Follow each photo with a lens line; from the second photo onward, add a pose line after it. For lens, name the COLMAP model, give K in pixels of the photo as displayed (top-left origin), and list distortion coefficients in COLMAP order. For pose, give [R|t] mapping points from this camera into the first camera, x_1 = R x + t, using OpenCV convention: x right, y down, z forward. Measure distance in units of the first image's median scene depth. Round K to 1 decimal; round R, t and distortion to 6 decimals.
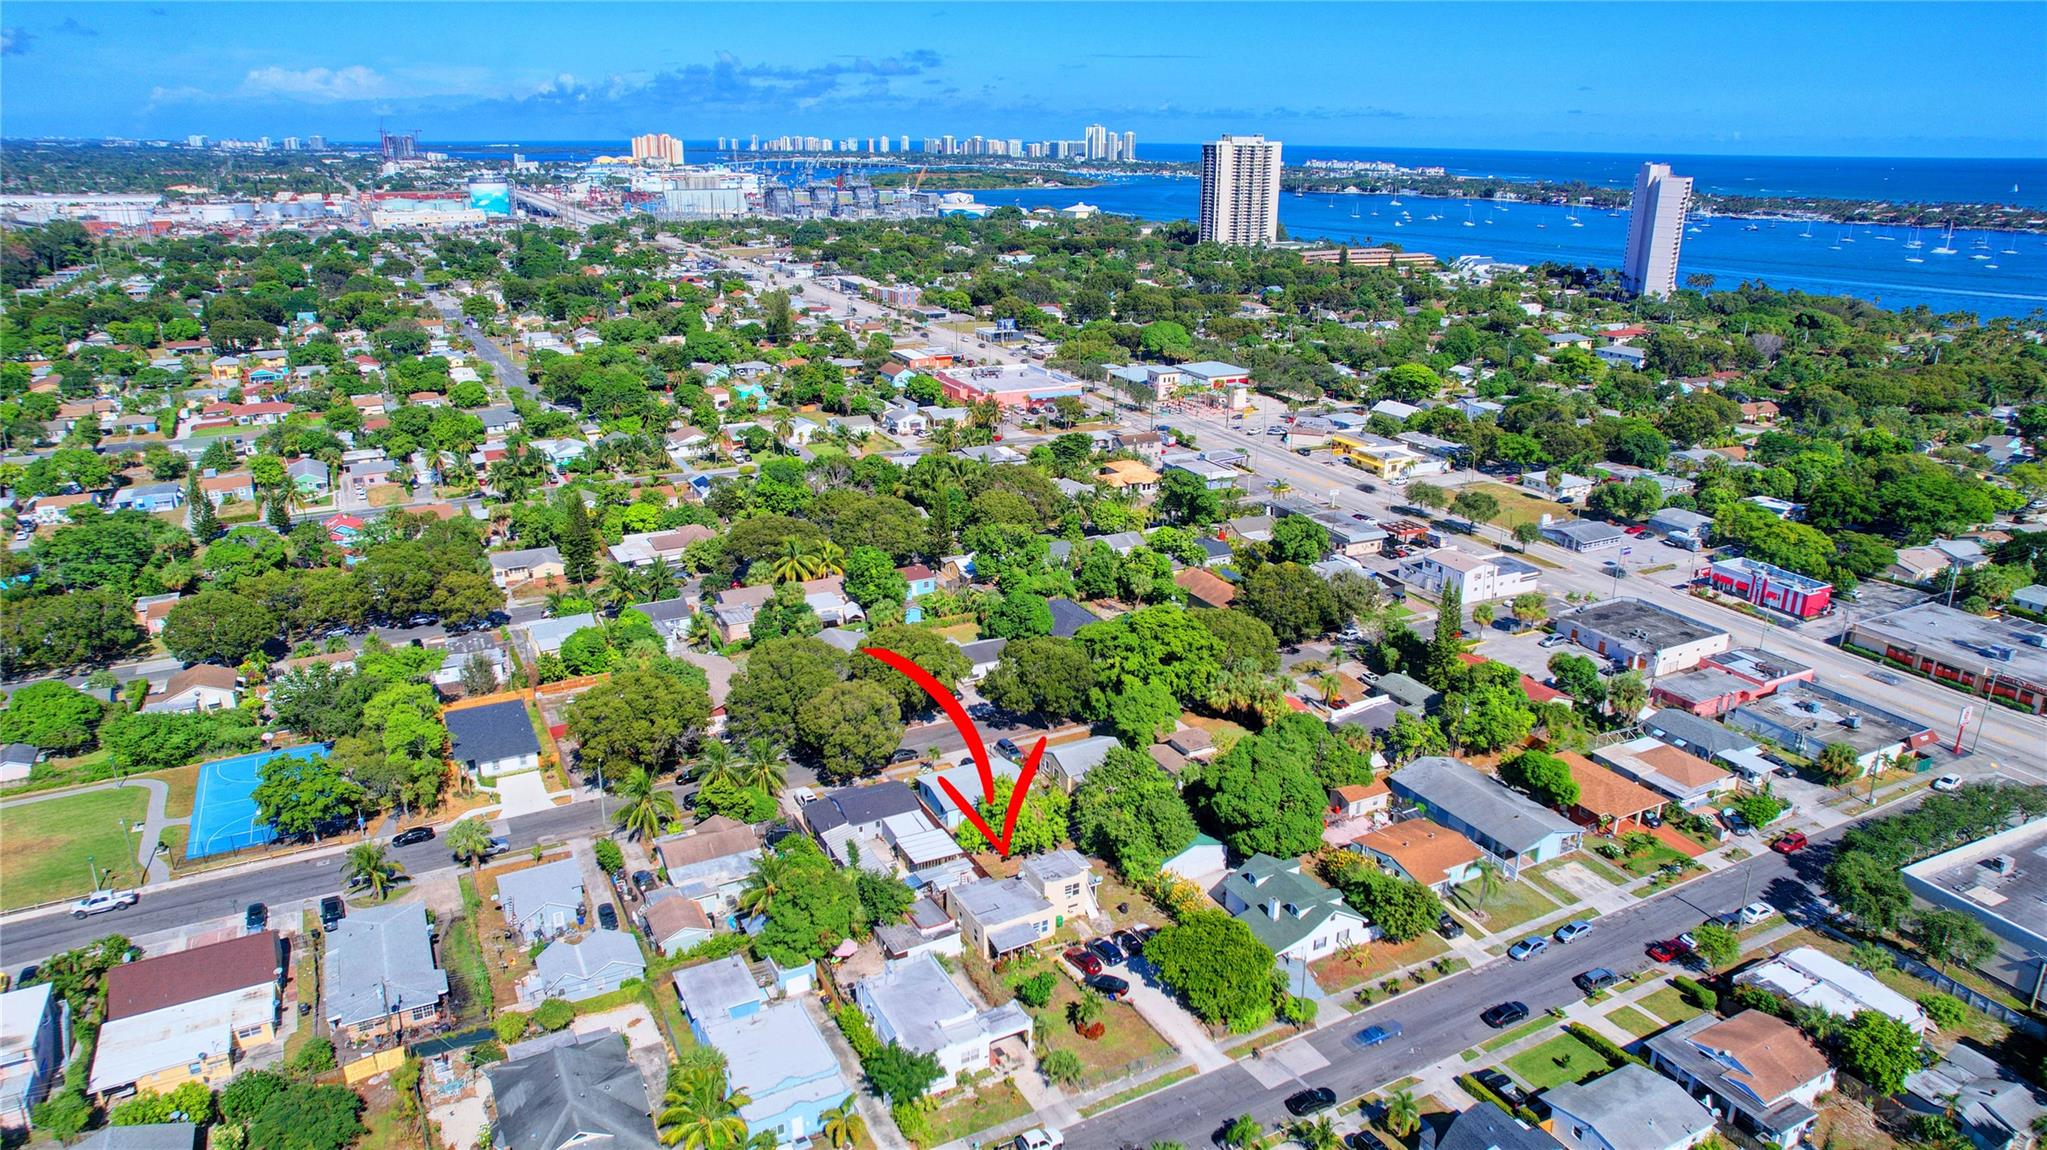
lens RADIAL K [[1286.1, 0, 1023.5], [0, 1286.1, 575.0], [0, 0, 1]] dist [-0.063832, 0.055499]
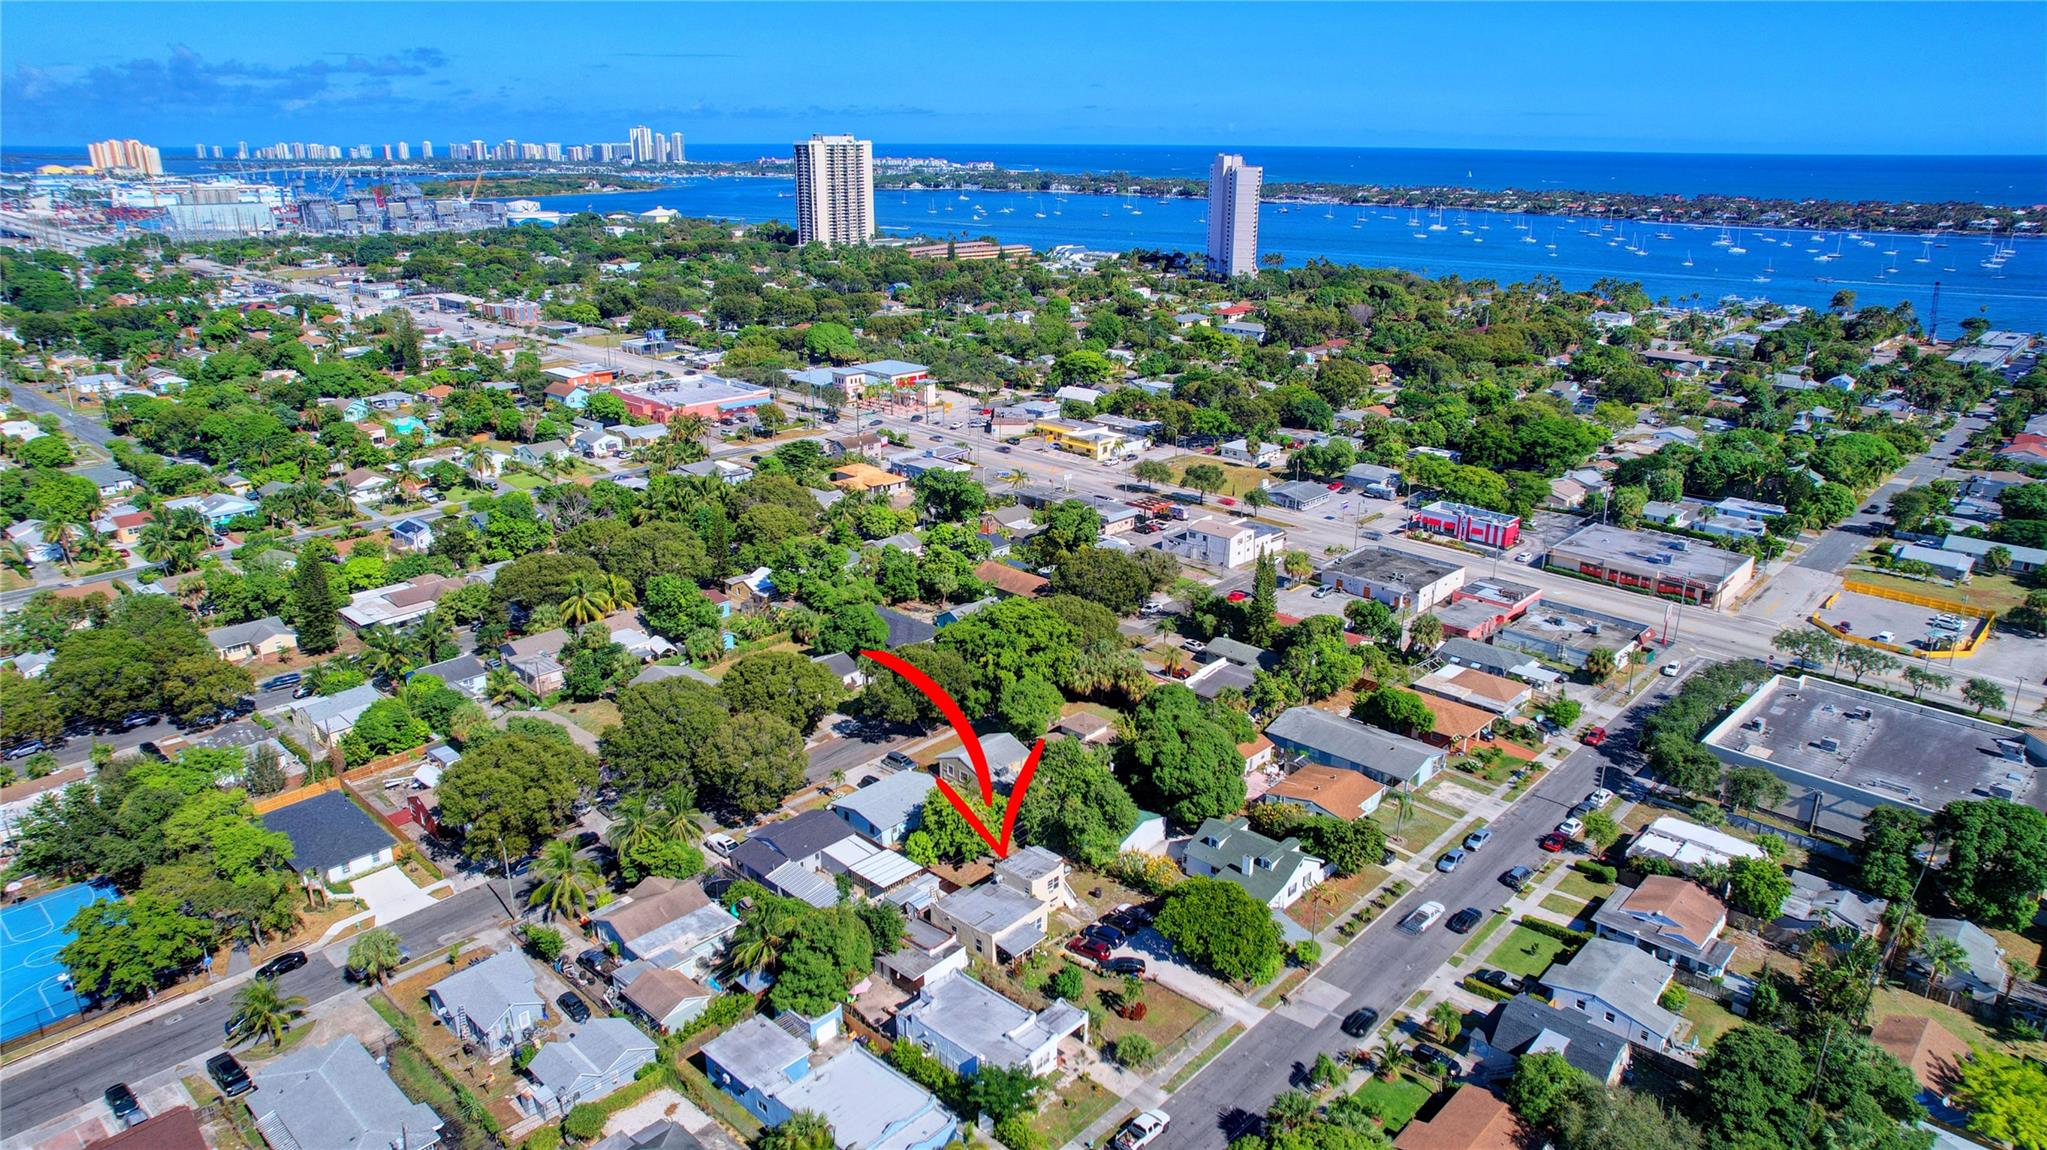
lens RADIAL K [[1286.1, 0, 1023.5], [0, 1286.1, 575.0], [0, 0, 1]] dist [-0.063832, 0.055499]
pose [[0.946808, -0.110027, 0.302405, -0.151767], [0.109827, 0.993793, 0.017721, -0.010009], [-0.302478, 0.016433, 0.953015, 0.021756]]
